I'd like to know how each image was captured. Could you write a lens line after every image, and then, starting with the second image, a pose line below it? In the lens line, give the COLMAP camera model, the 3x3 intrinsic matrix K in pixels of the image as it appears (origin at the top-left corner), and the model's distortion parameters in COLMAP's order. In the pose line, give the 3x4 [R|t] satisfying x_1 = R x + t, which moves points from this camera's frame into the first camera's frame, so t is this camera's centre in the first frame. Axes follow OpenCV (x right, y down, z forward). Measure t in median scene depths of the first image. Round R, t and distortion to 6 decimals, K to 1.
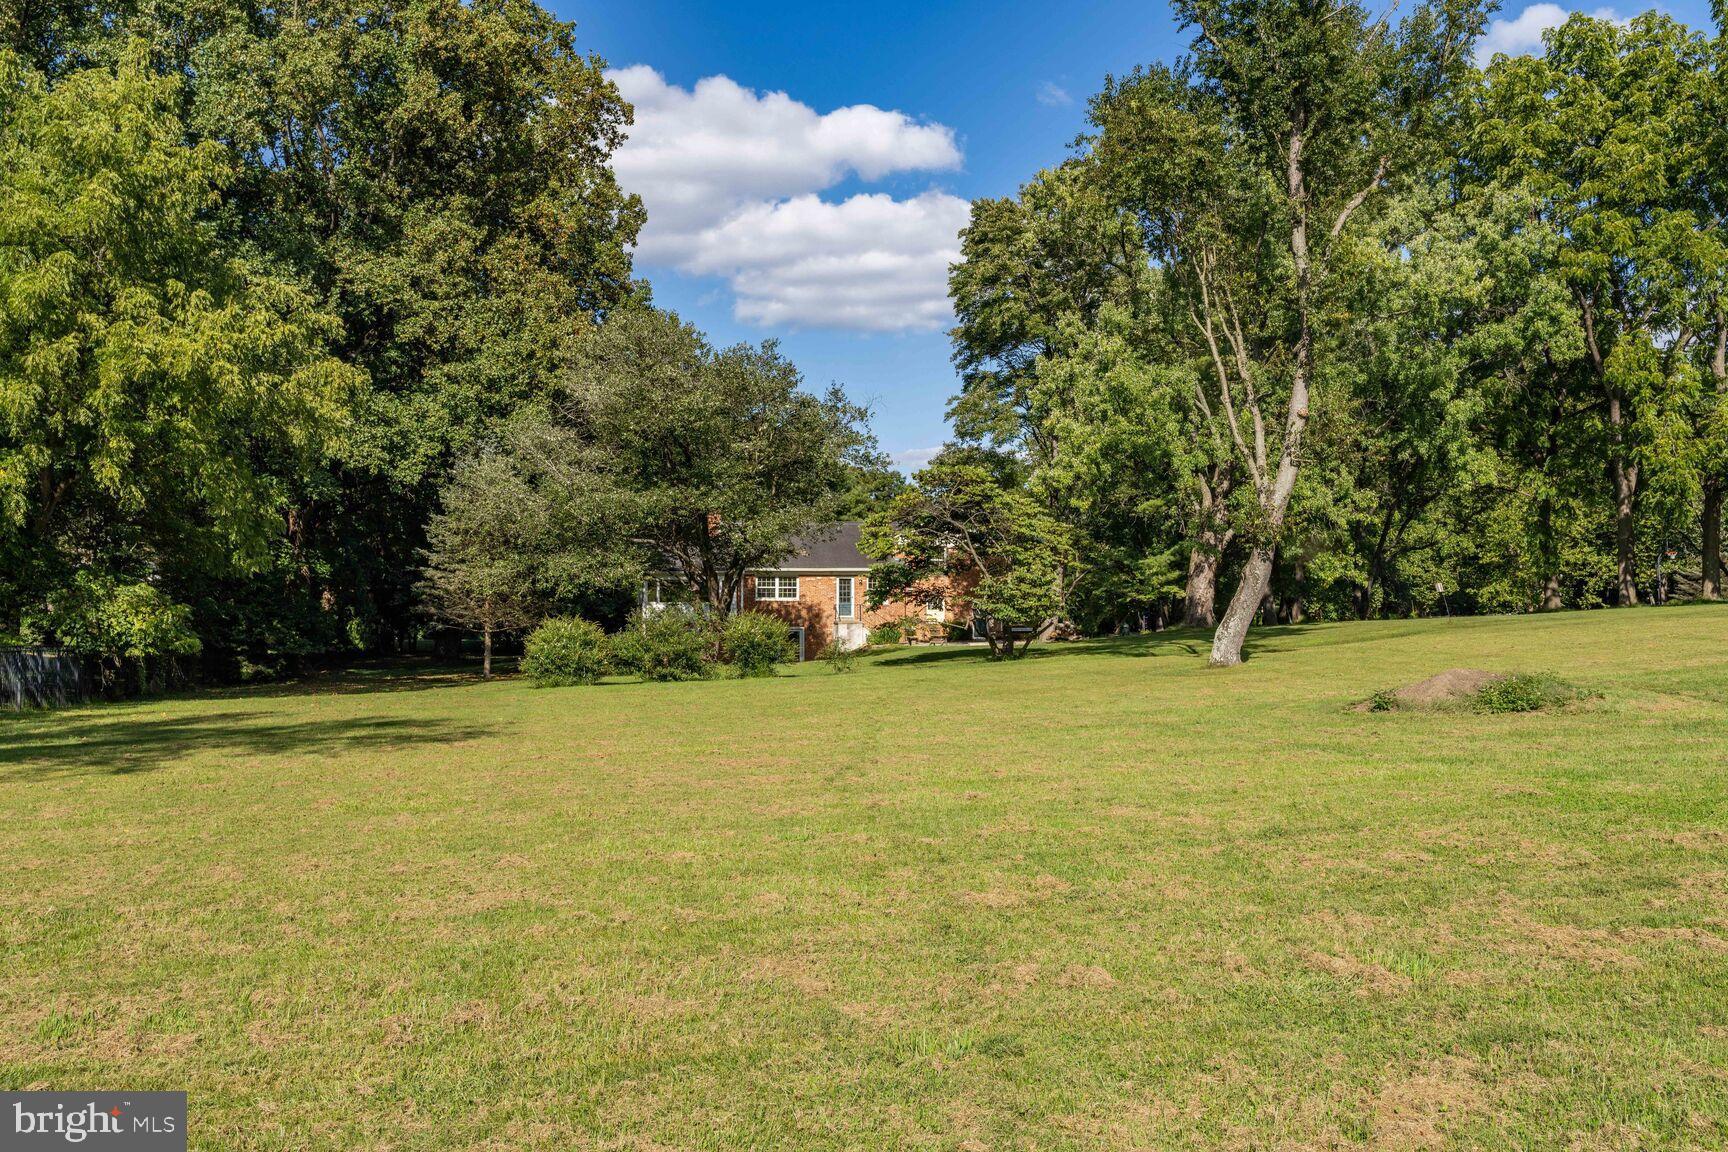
lens RADIAL K [[1460.1, 0, 861.7], [0, 1460.1, 580.9], [0, 0, 1]] dist [0.001870, 0.001223]
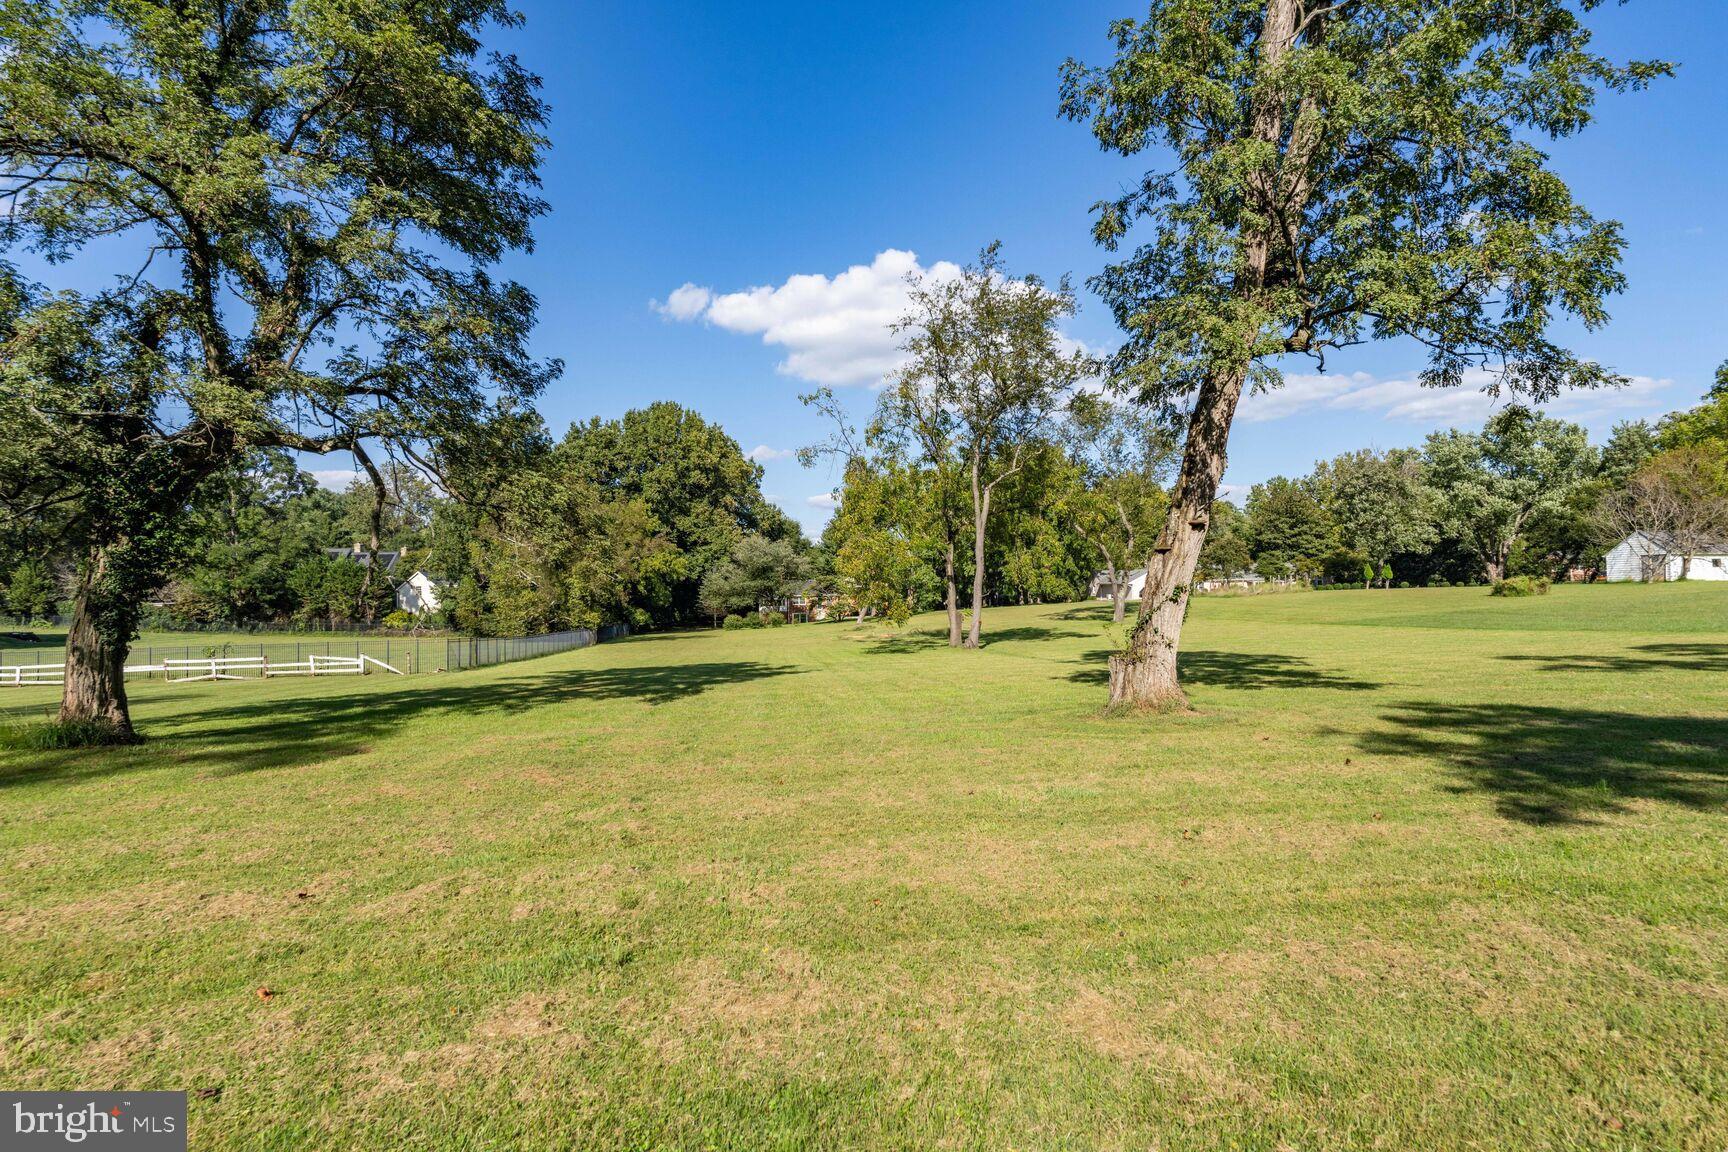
lens RADIAL K [[941.9, 0, 866.0], [0, 941.9, 574.3], [0, 0, 1]] dist [0.000256, 0.000002]
pose [[0.996258, -0.015037, -0.085115, 0.362290], [0.015705, 0.999851, 0.007187, -0.091228], [0.084994, -0.008497, 0.996345, -1.476082]]
